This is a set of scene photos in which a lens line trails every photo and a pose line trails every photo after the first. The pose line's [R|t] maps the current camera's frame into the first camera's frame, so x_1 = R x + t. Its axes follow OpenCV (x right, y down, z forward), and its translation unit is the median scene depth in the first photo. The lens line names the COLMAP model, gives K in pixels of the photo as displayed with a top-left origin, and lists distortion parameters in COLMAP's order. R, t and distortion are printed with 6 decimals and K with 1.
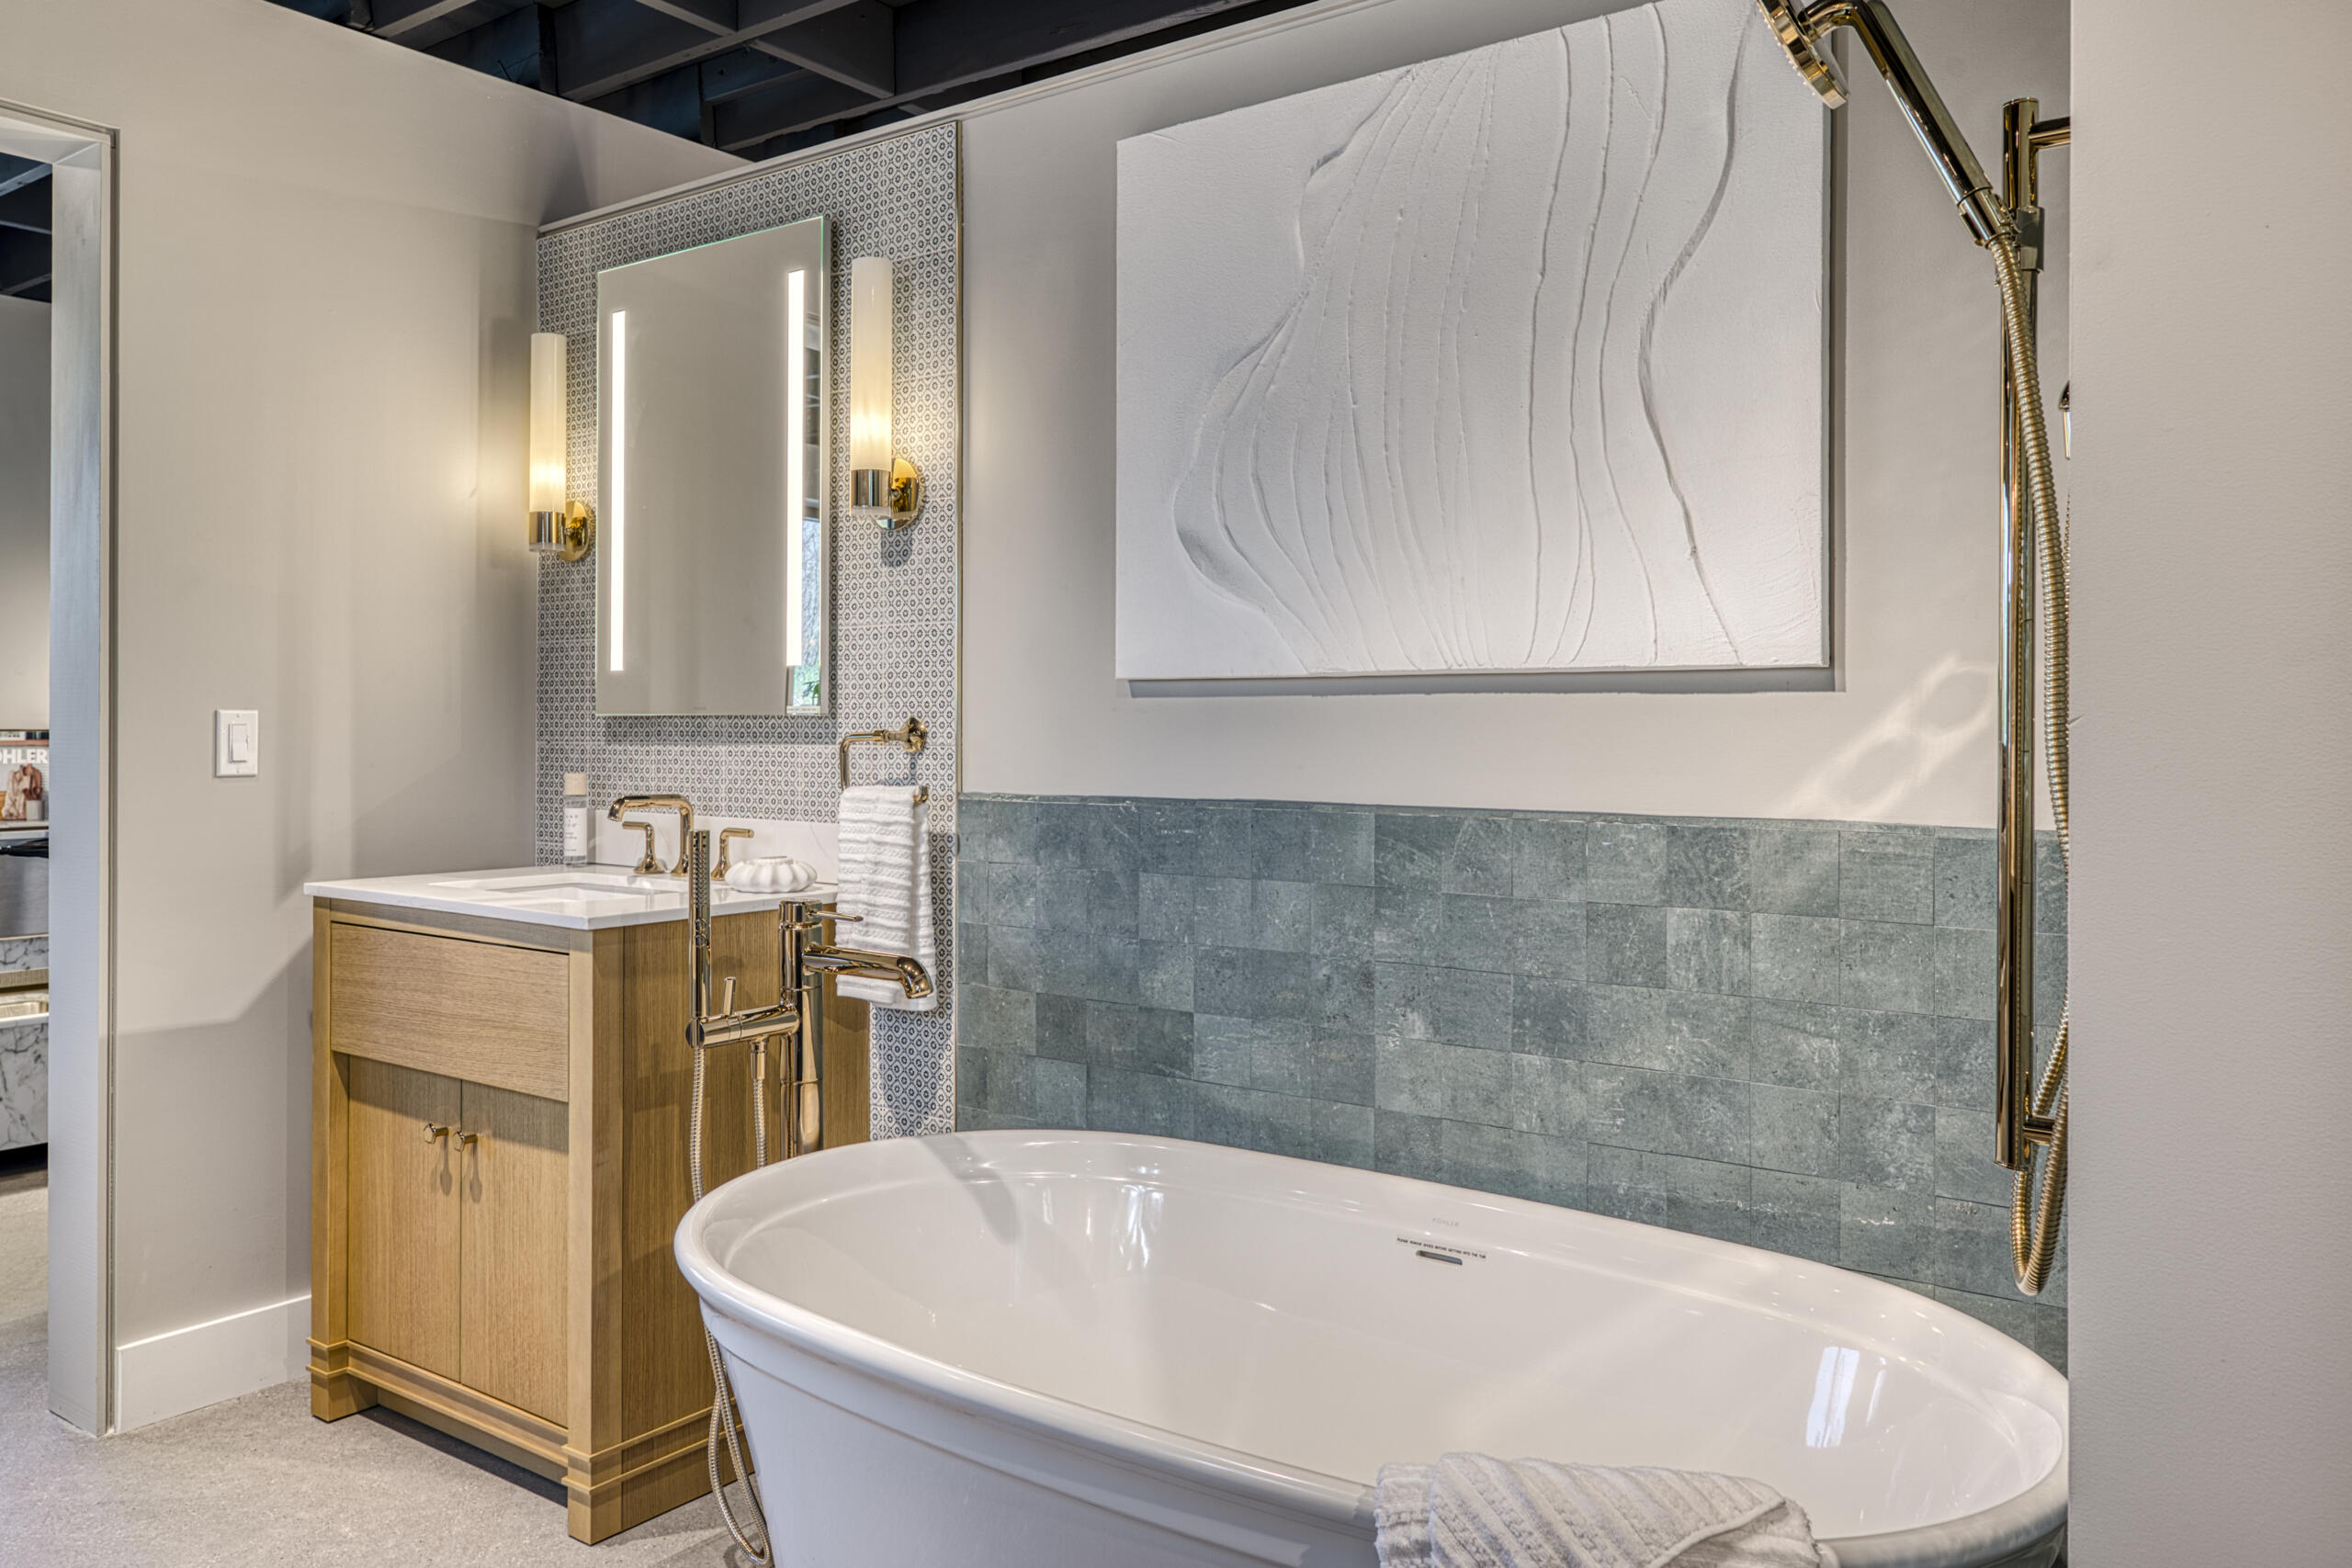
lens RADIAL K [[1635.6, 0, 1098.2], [0, 1635.6, 717.9], [0, 0, 1]] dist [0.002513, 0.002266]
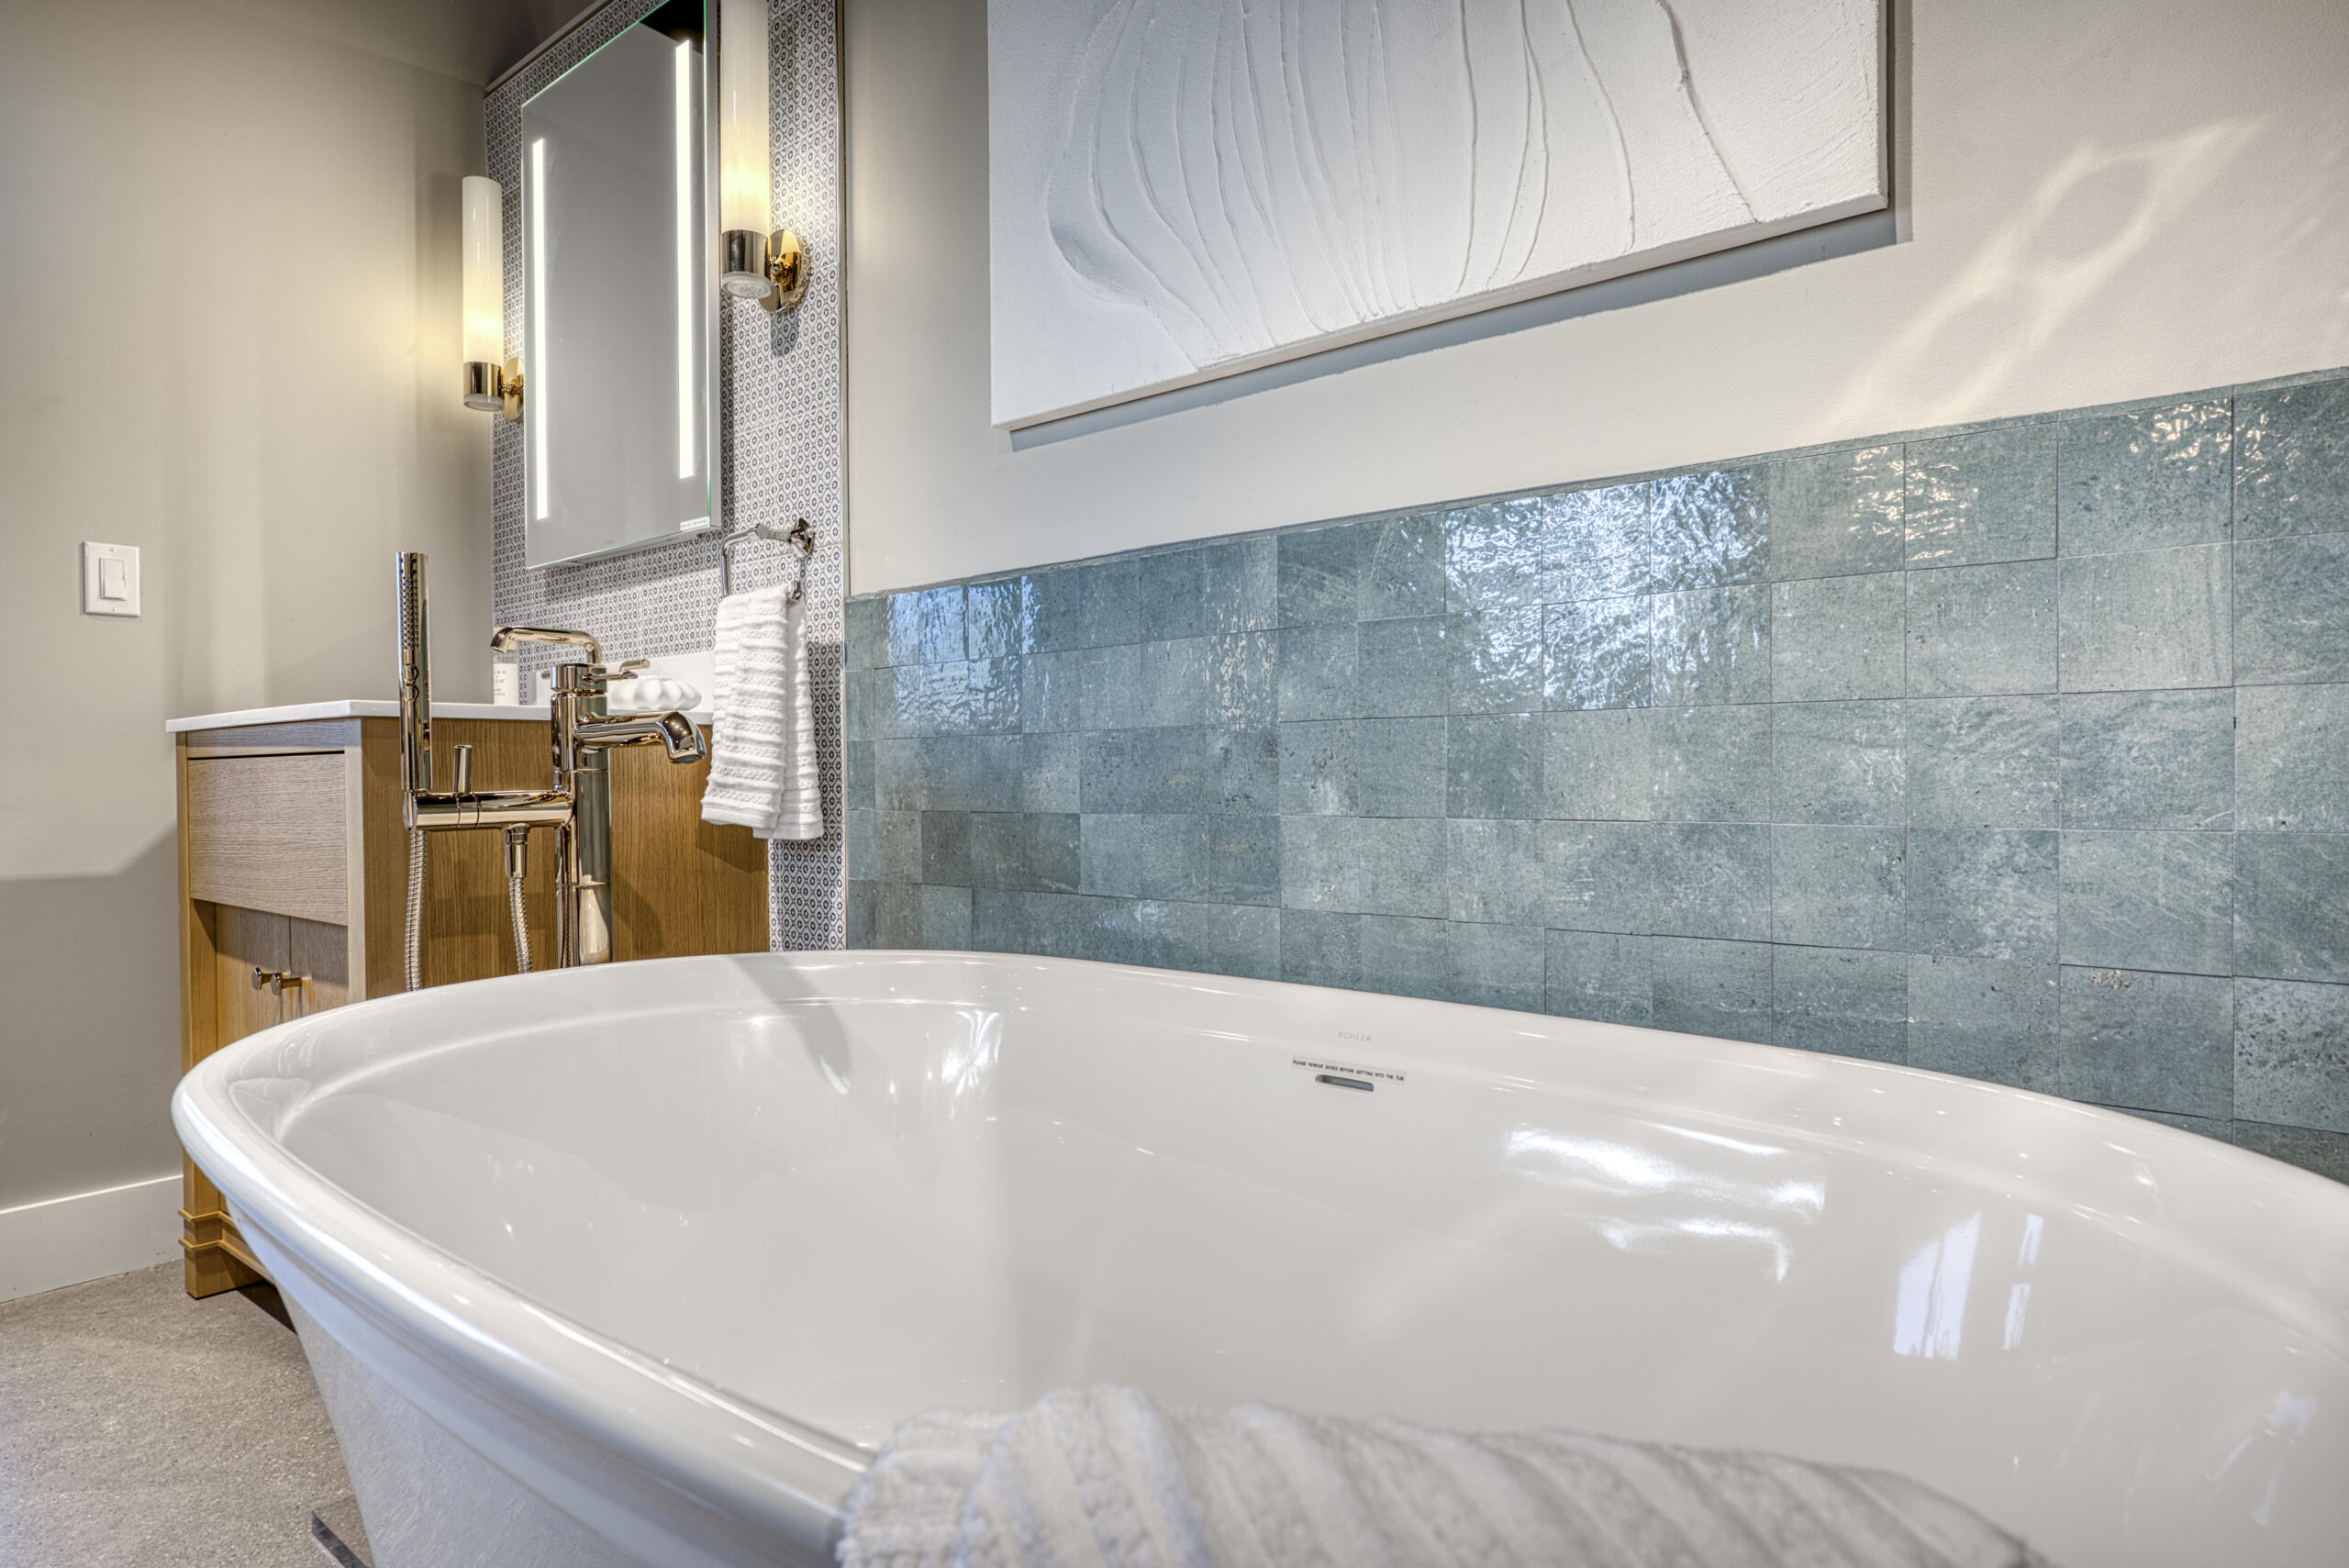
lens RADIAL K [[1255.3, 0, 1177.4], [0, 1255.3, 780.5], [0, 0, 1]] dist [-0.002642, 0.003136]
pose [[0.999466, -0.010708, -0.030878, 0.131306], [0.011120, 0.999851, 0.013177, 0.159643], [0.030732, -0.013513, 0.999436, 0.372181]]
